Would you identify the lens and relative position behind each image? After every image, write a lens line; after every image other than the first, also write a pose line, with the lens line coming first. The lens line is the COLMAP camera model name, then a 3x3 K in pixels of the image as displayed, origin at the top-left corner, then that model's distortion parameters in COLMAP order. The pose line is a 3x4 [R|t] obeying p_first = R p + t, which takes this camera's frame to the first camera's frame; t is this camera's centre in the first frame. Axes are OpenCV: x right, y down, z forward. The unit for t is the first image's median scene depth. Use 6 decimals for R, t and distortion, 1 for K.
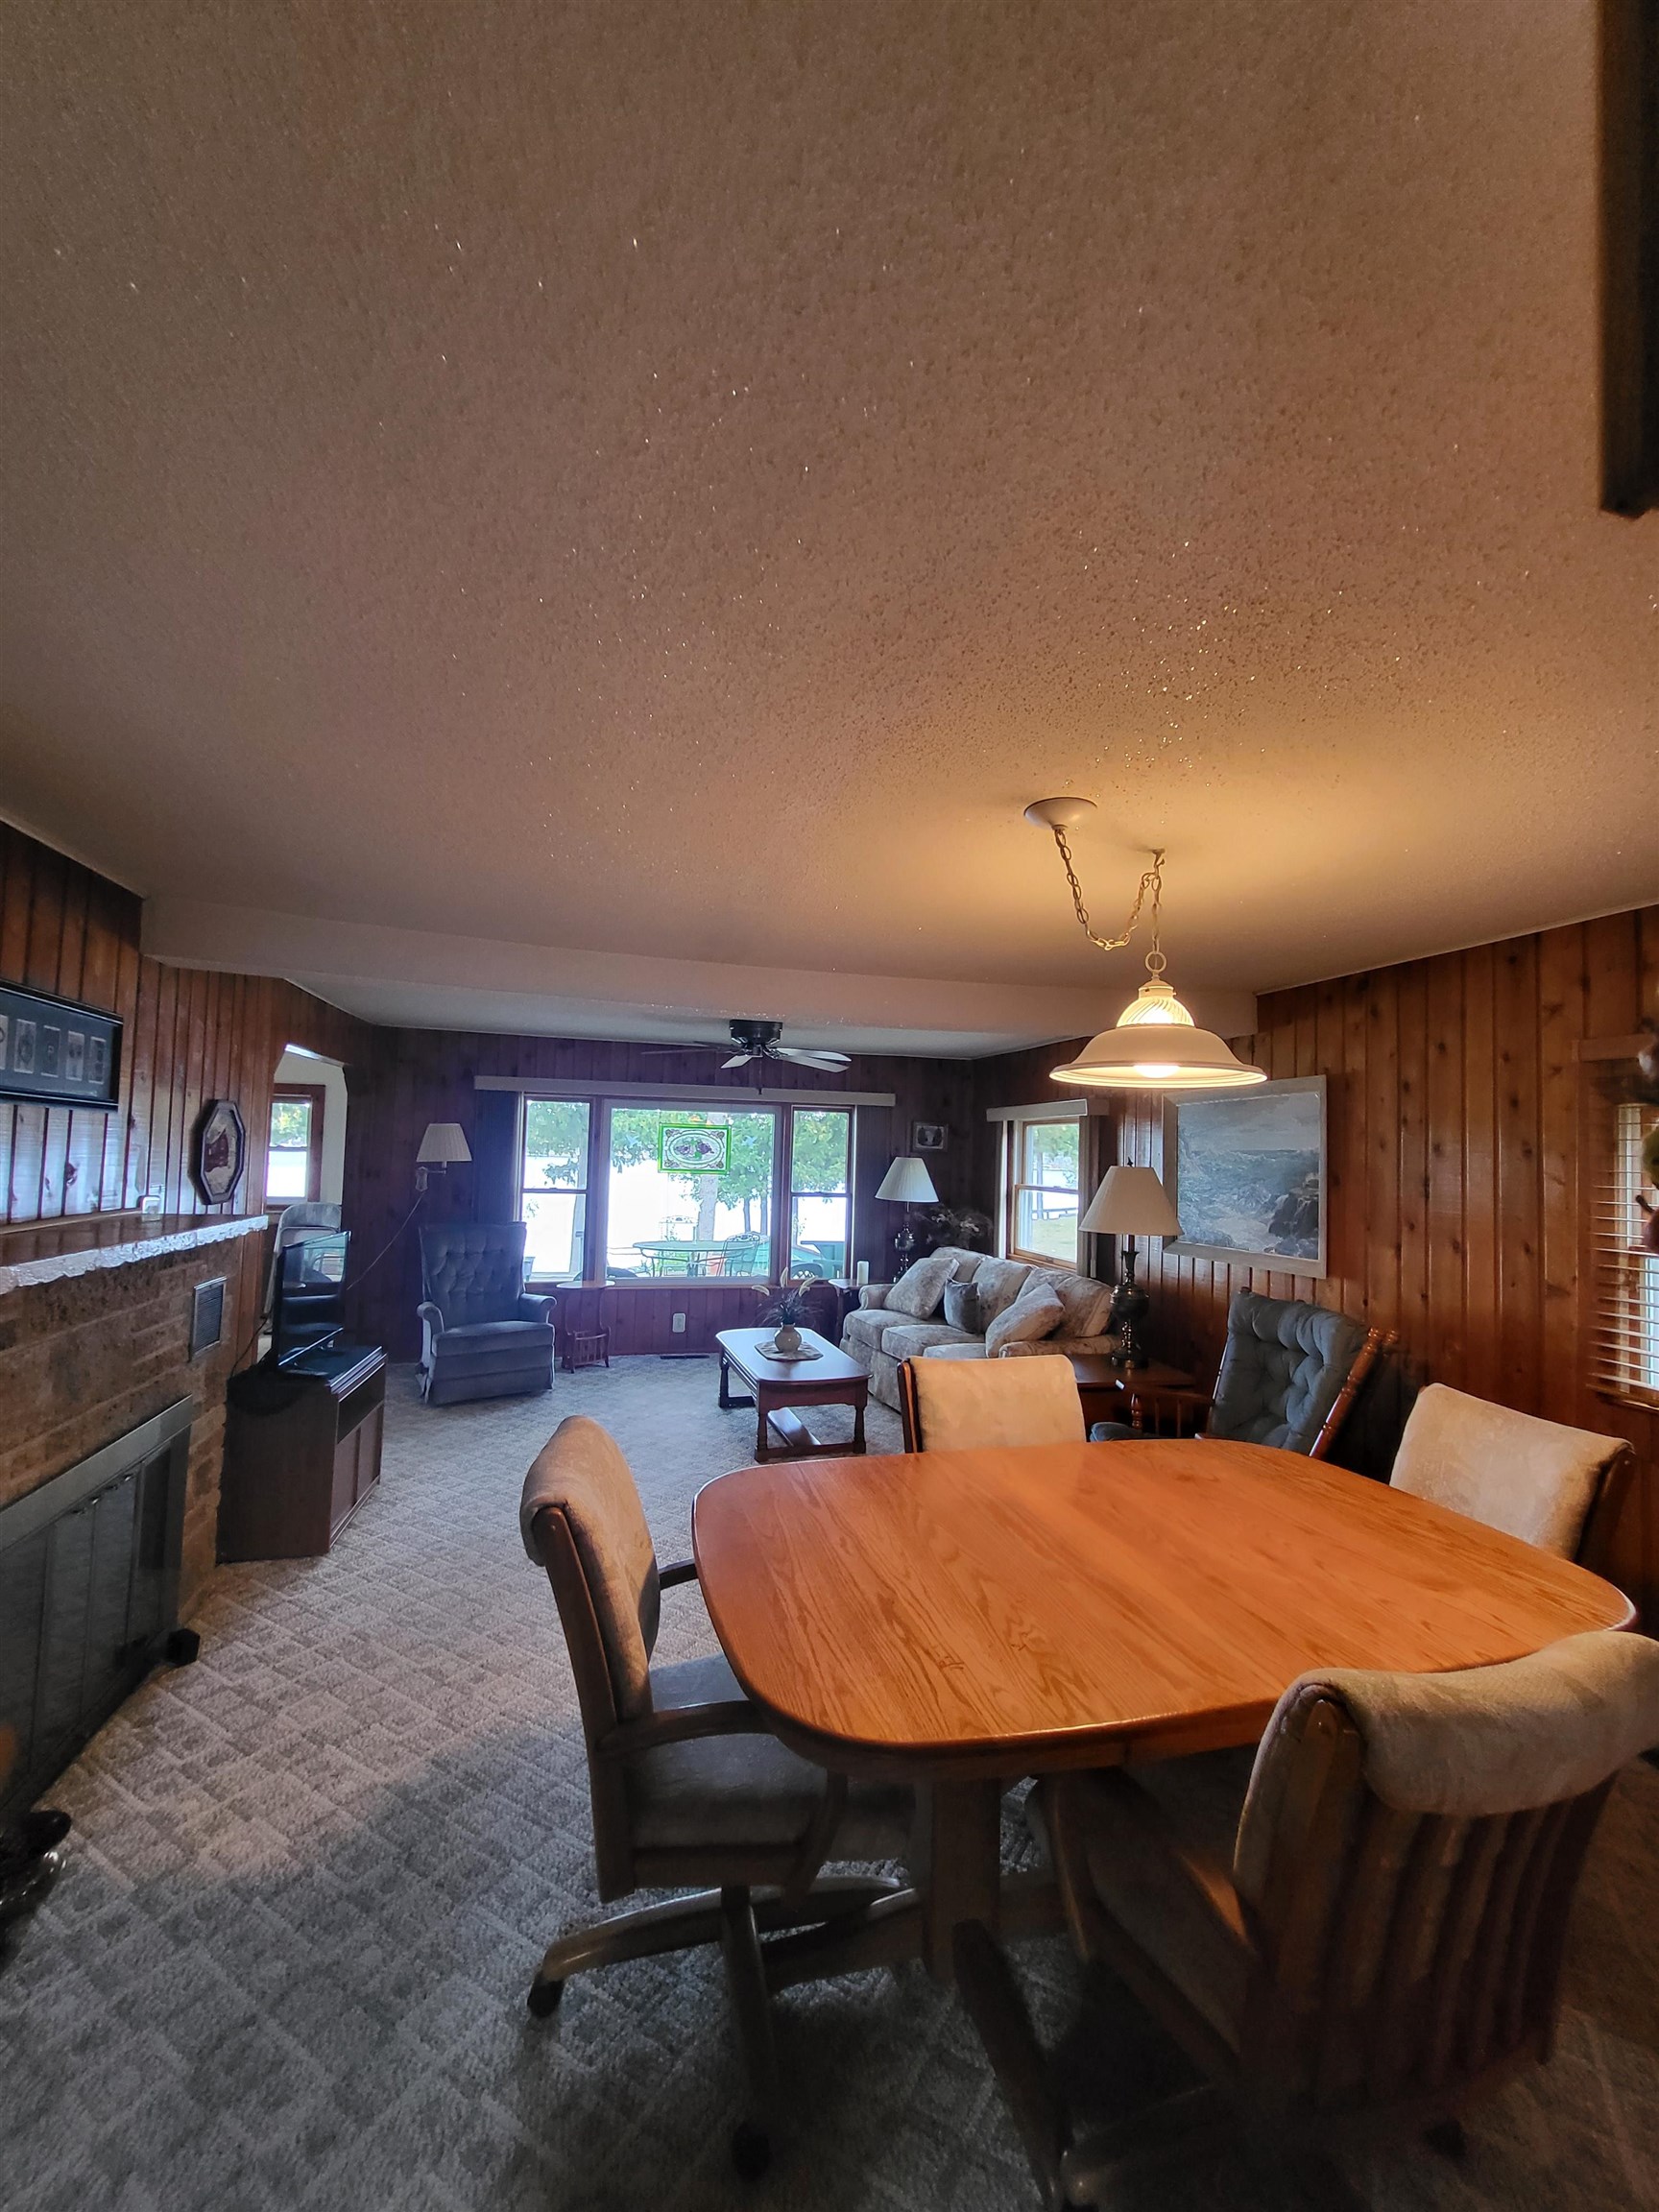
lens RADIAL K [[879.6, 0, 825.9], [0, 879.6, 1113.6], [0, 0, 1]] dist [-0.000549, 0.000053]
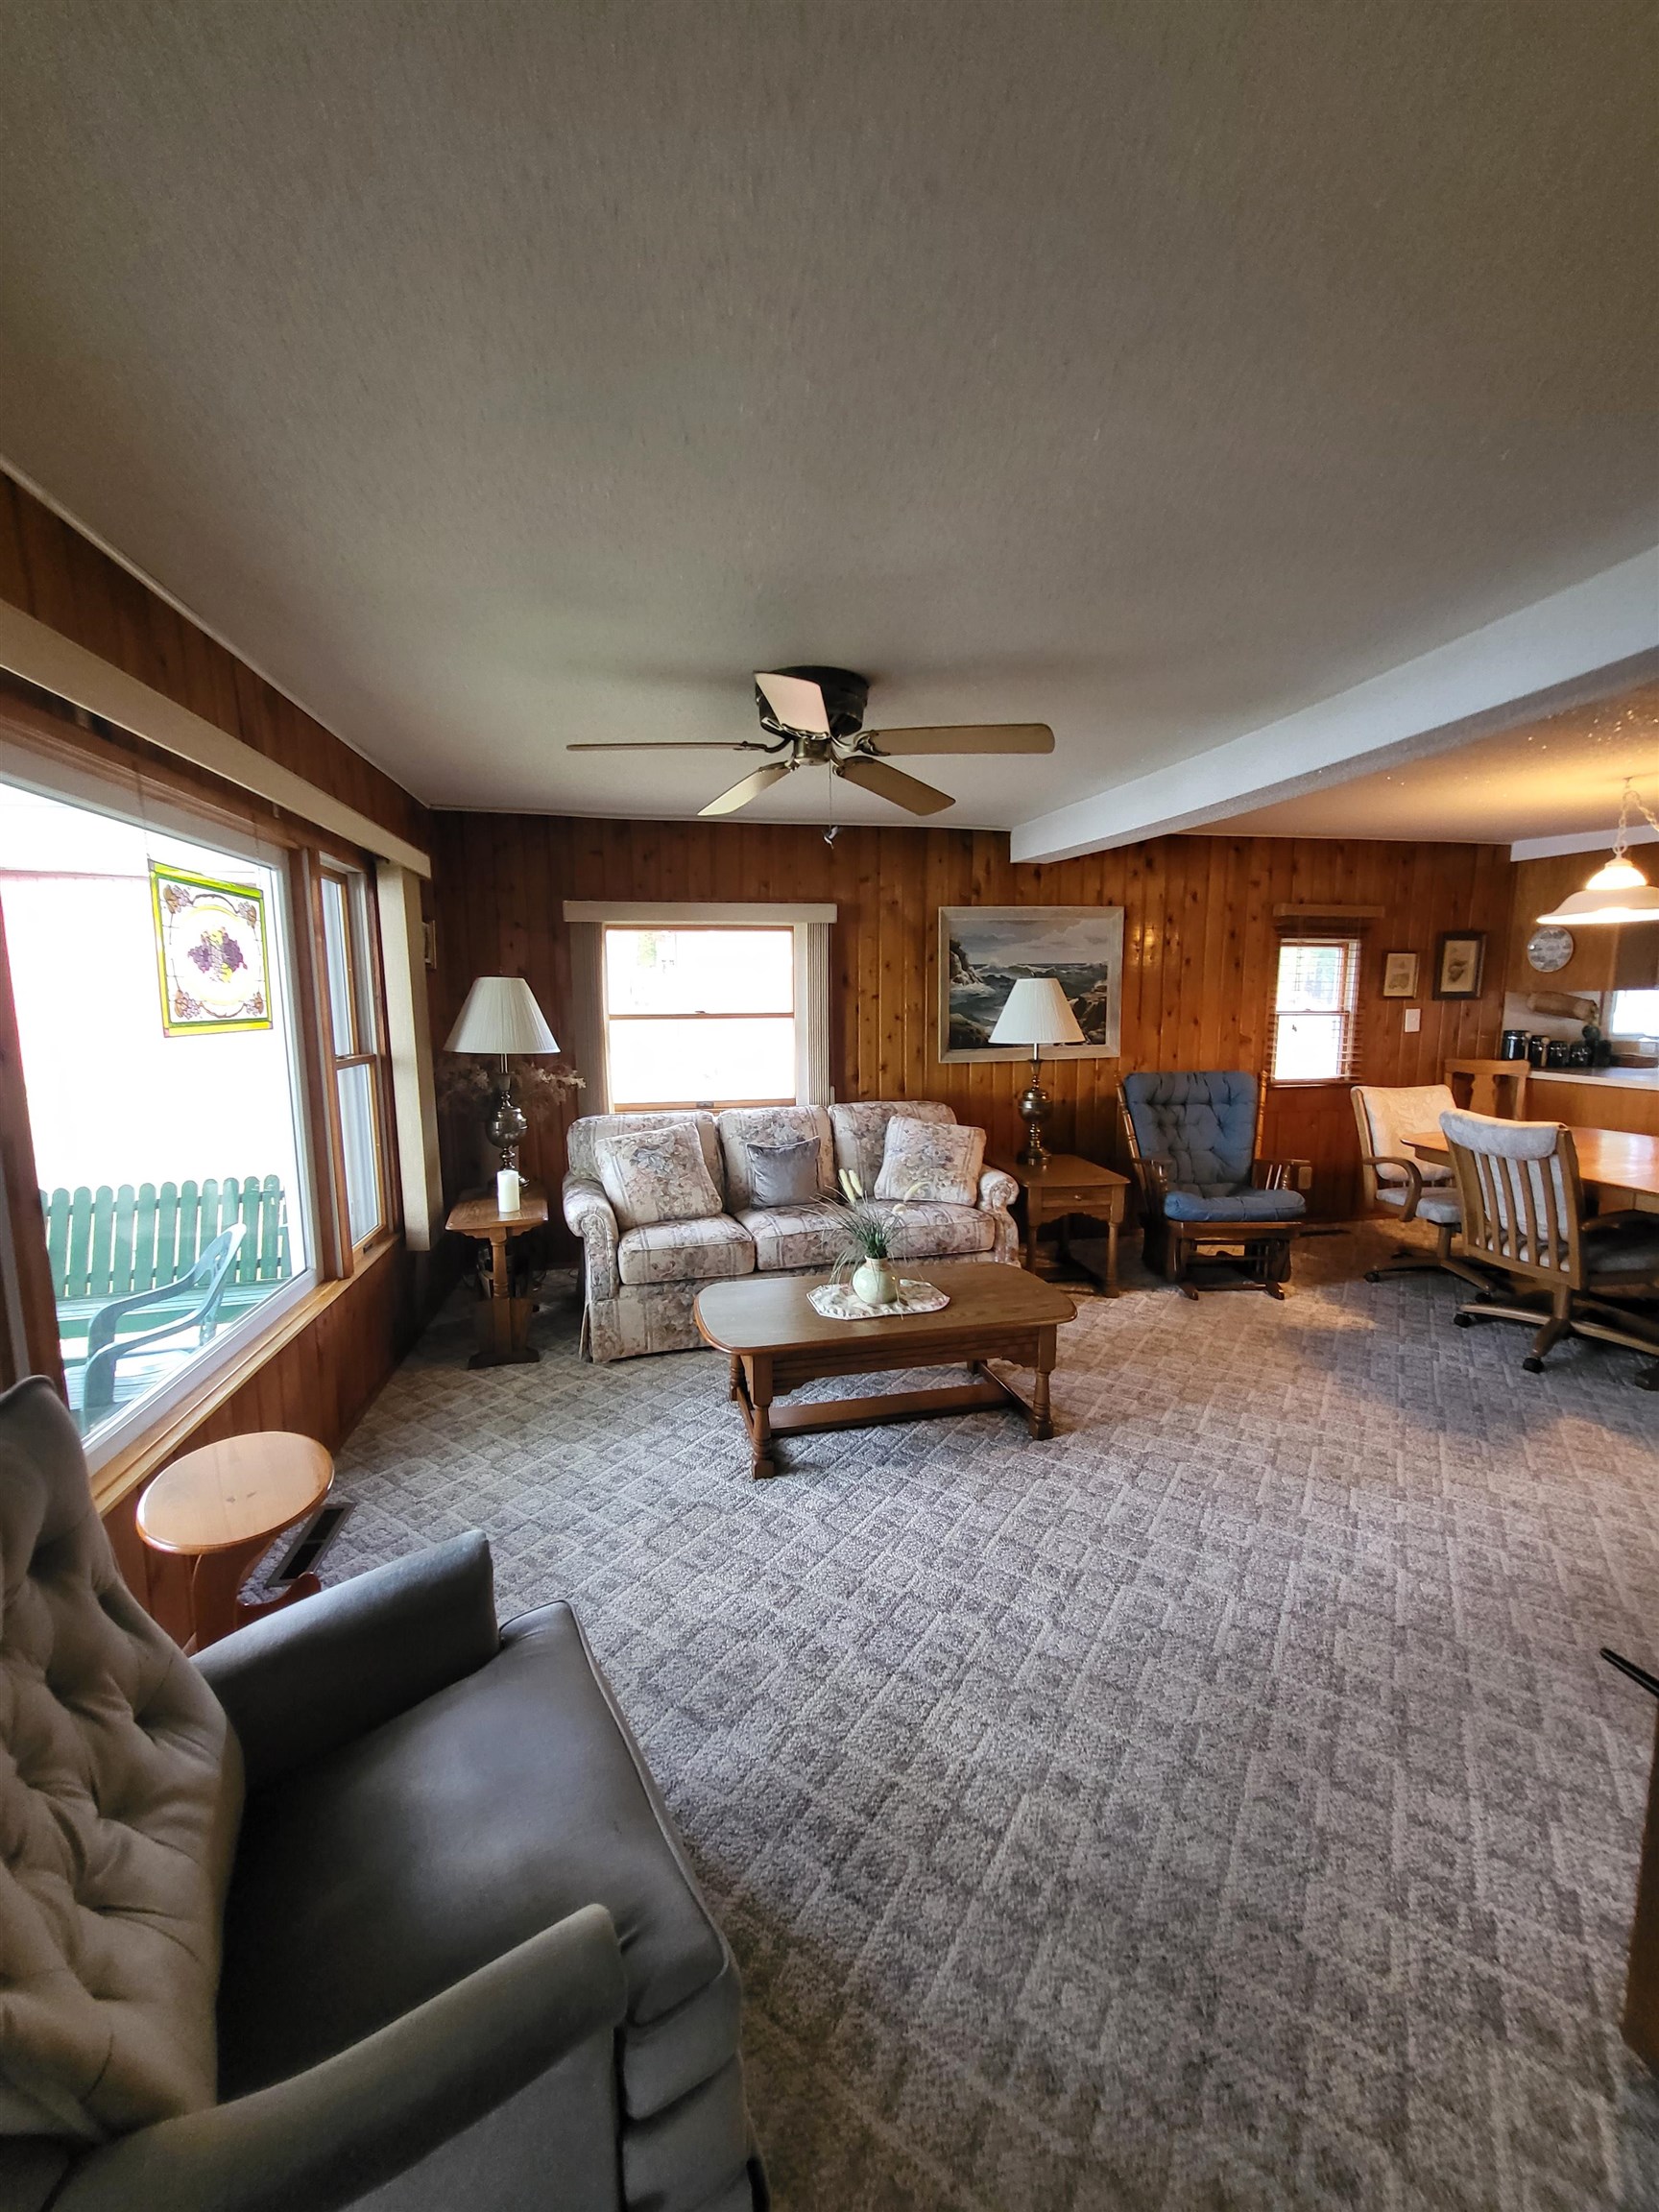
lens RADIAL K [[879.6, 0, 825.9], [0, 879.6, 1113.6], [0, 0, 1]] dist [-0.000549, 0.000053]
pose [[0.051302, -0.158373, 0.986046, -0.694141], [-0.034438, 0.986478, 0.160234, 0.057465], [-0.998089, -0.042177, 0.045154, 1.144771]]
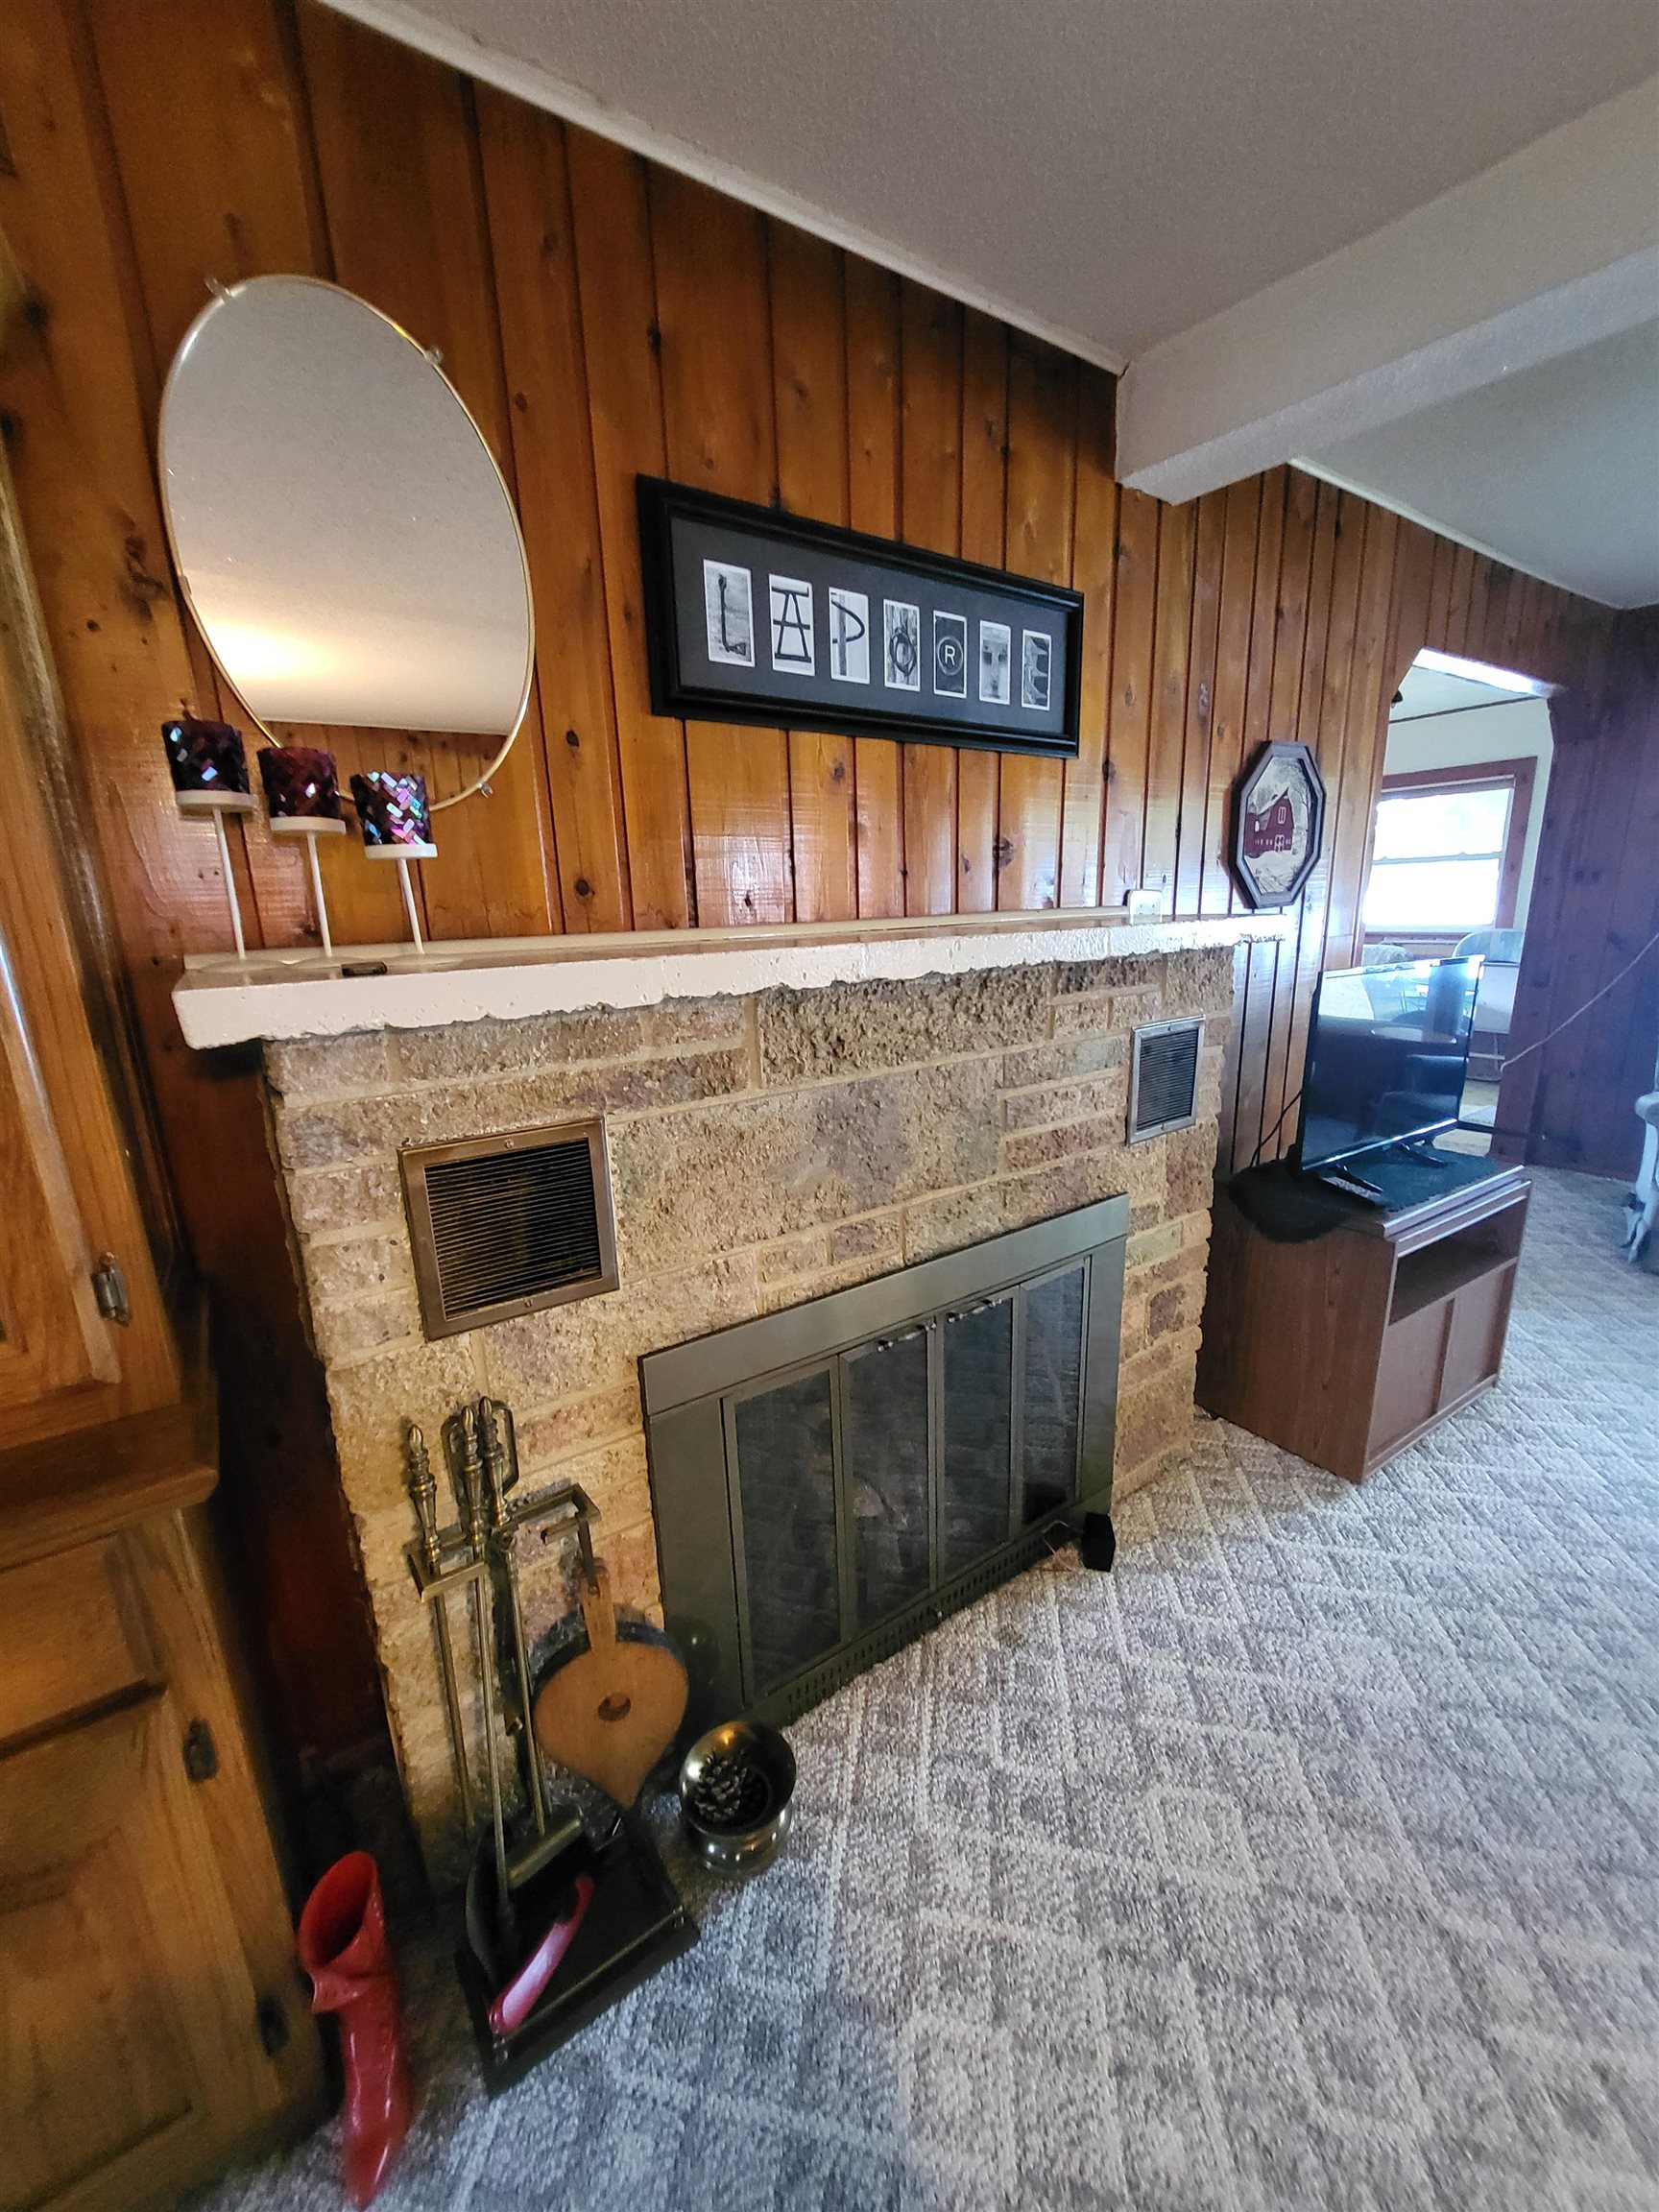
lens RADIAL K [[861.8, 0, 829.5], [0, 861.8, 1117.4], [0, 0, 1]] dist [-0.000883, 0.000494]
pose [[0.342019, 0.188526, -0.920587, -0.143998], [0.087416, 0.969037, 0.230925, 0.064076], [0.935618, -0.159455, 0.314948, 0.381613]]
